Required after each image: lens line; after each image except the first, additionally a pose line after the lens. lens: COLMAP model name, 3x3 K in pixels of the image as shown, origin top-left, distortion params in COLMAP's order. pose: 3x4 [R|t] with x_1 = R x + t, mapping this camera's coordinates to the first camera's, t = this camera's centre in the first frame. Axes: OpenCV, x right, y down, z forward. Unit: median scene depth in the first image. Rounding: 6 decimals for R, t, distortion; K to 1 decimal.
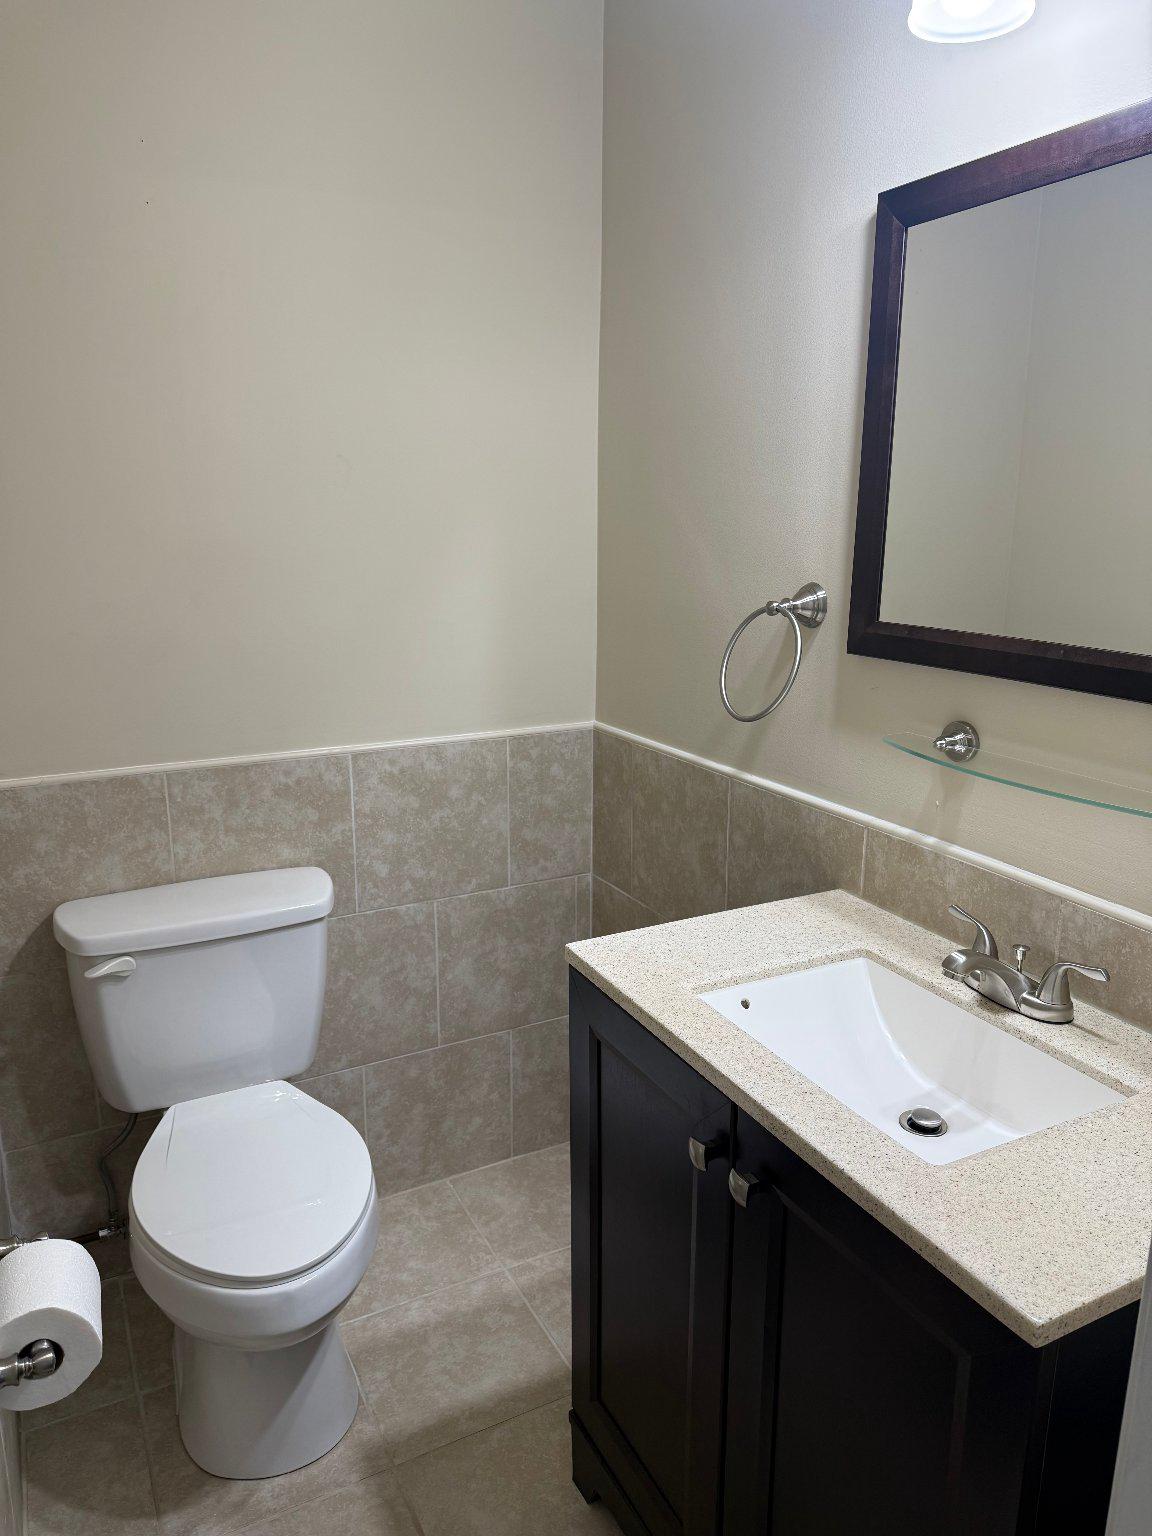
lens RADIAL K [[1073.8, 0, 578.4], [0, 1073.8, 772.0], [0, 0, 1]] dist [0.069389, -0.091164]
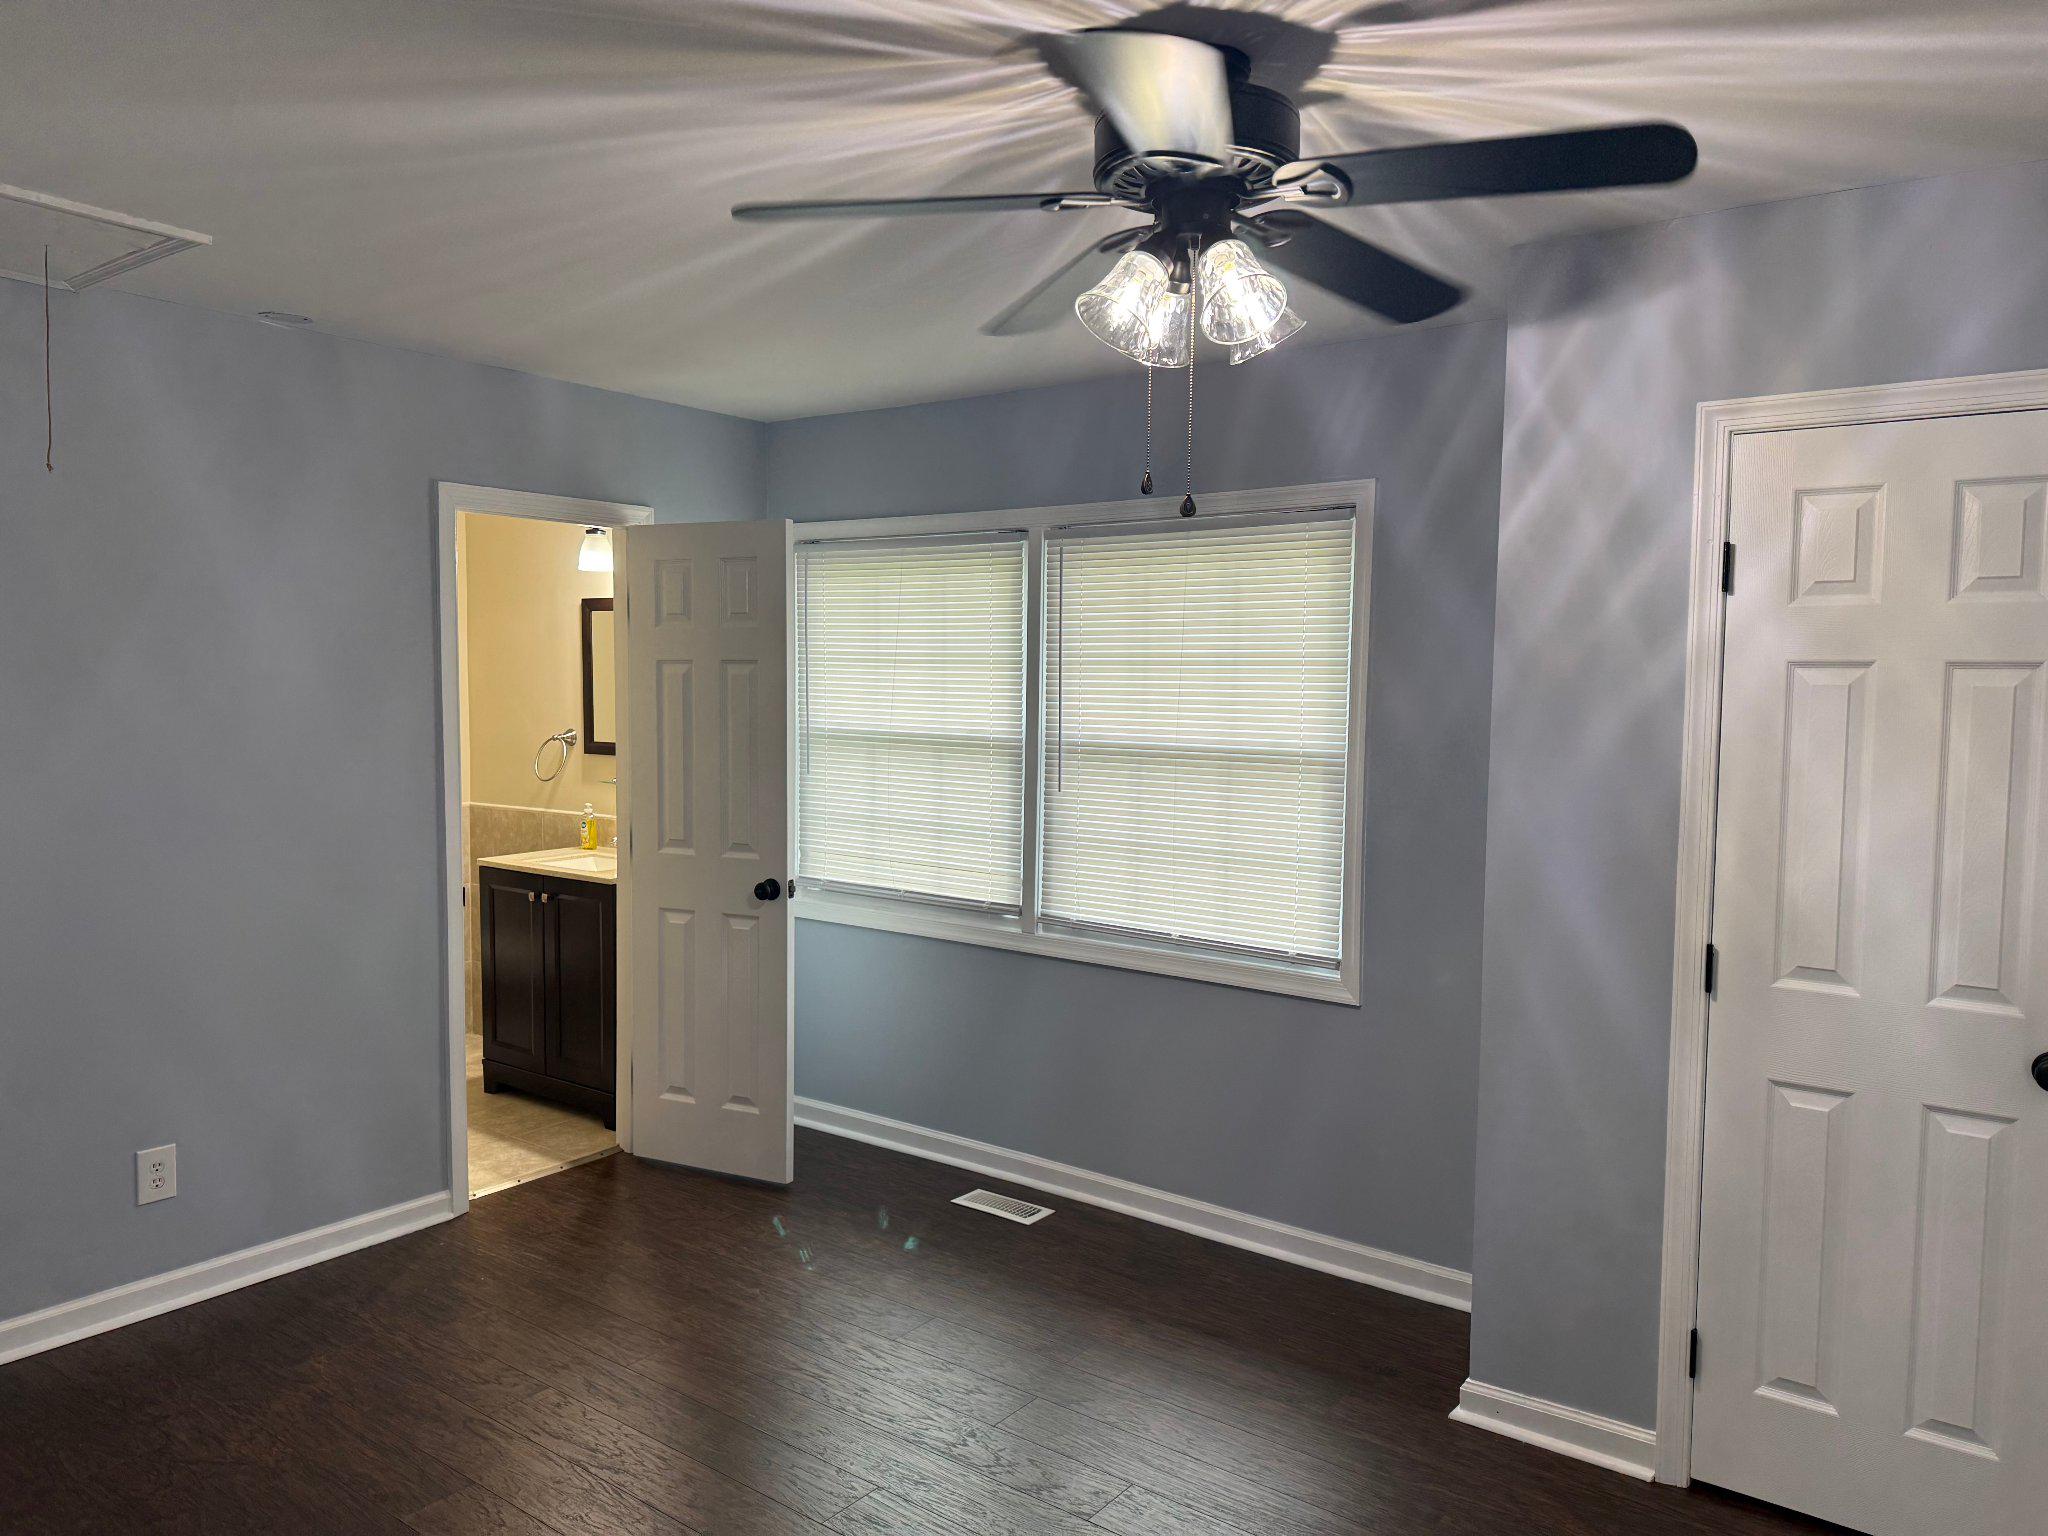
lens RADIAL K [[1431.8, 0, 1008.2], [0, 1431.8, 781.6], [0, 0, 1]] dist [0.069389, -0.091164]
pose [[0.905918, -0.028330, 0.422504, -0.290723], [0.092781, 0.986795, -0.132771, 0.502055], [-0.413164, 0.159480, 0.896583, -2.485368]]
